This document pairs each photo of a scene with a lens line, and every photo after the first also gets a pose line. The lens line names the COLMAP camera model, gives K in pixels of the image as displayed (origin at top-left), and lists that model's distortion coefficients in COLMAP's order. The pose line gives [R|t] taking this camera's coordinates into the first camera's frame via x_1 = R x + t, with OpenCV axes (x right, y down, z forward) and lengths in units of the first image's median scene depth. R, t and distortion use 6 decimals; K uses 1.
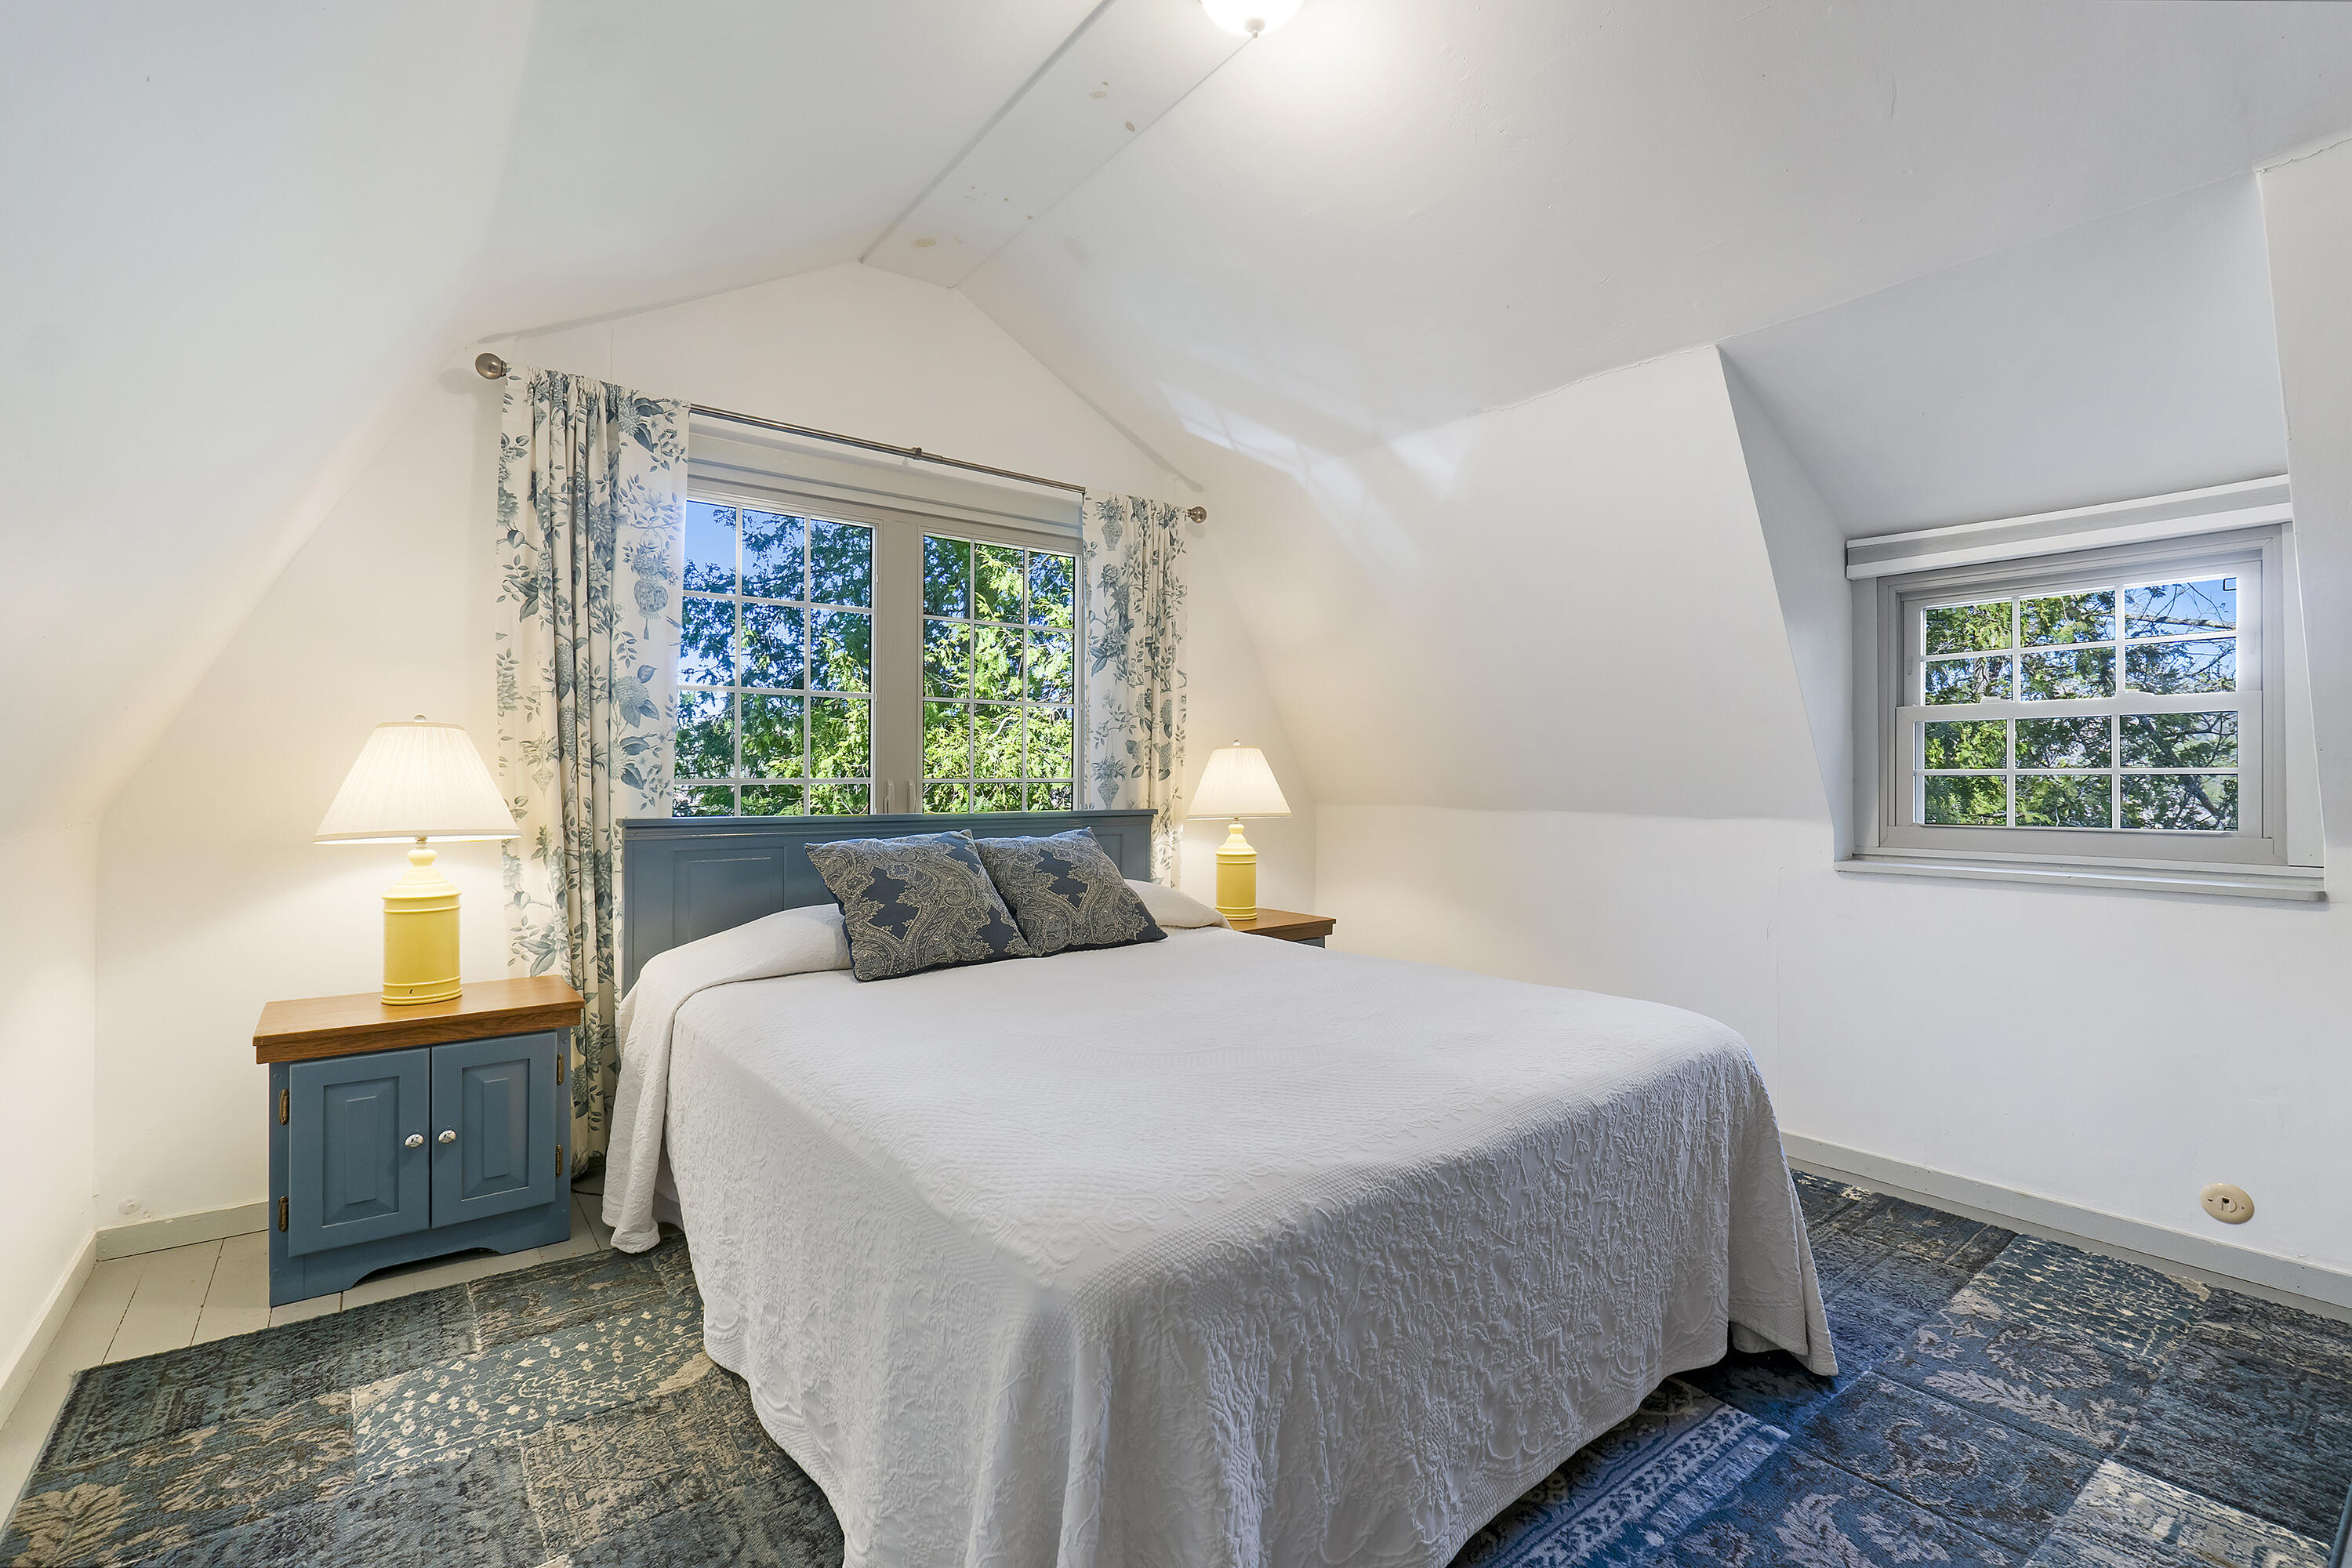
lens RADIAL K [[1050.3, 0, 1176.0], [0, 1050.3, 784.0], [0, 0, 1]] dist [-0.002615, -0.000321]
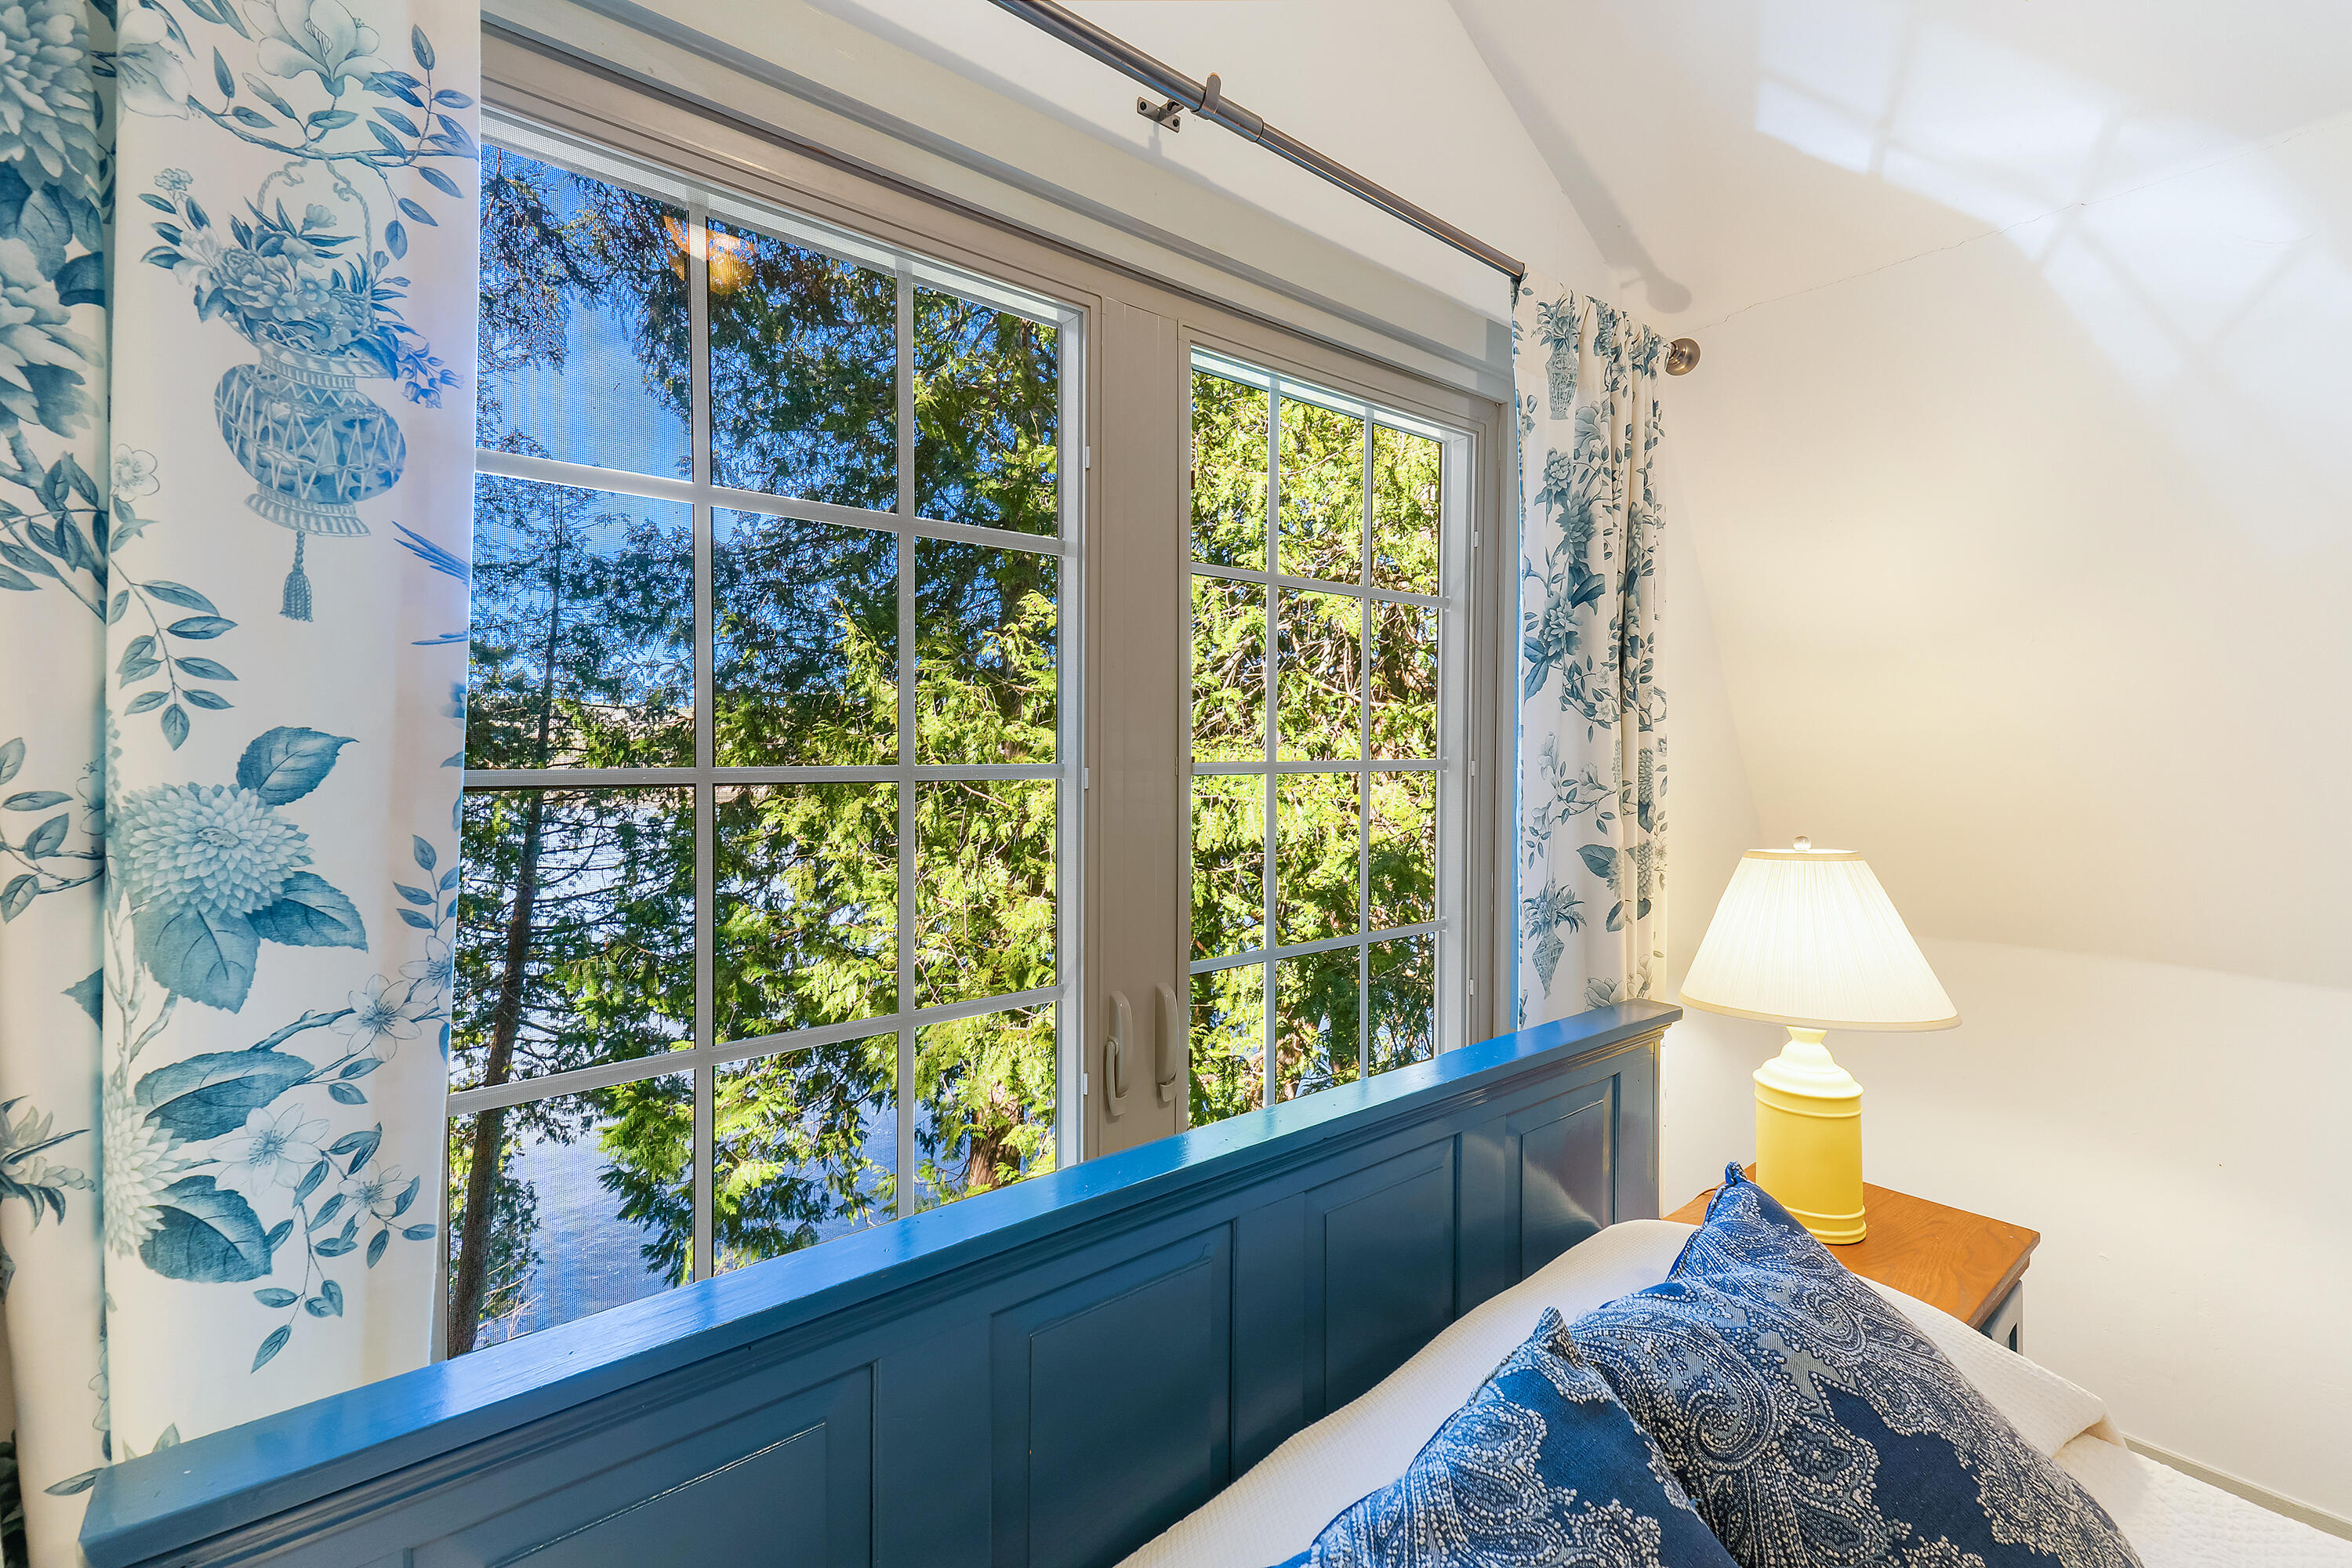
lens RADIAL K [[1022.1, 0, 1180.3], [0, 1022.1, 771.2], [0, 0, 1]] dist [0.017792, -0.000188]
pose [[0.999622, -0.007104, 0.026559, -0.314536], [0.006948, 0.999958, 0.005947, -0.104284], [-0.026601, -0.005760, 0.999630, 0.768719]]
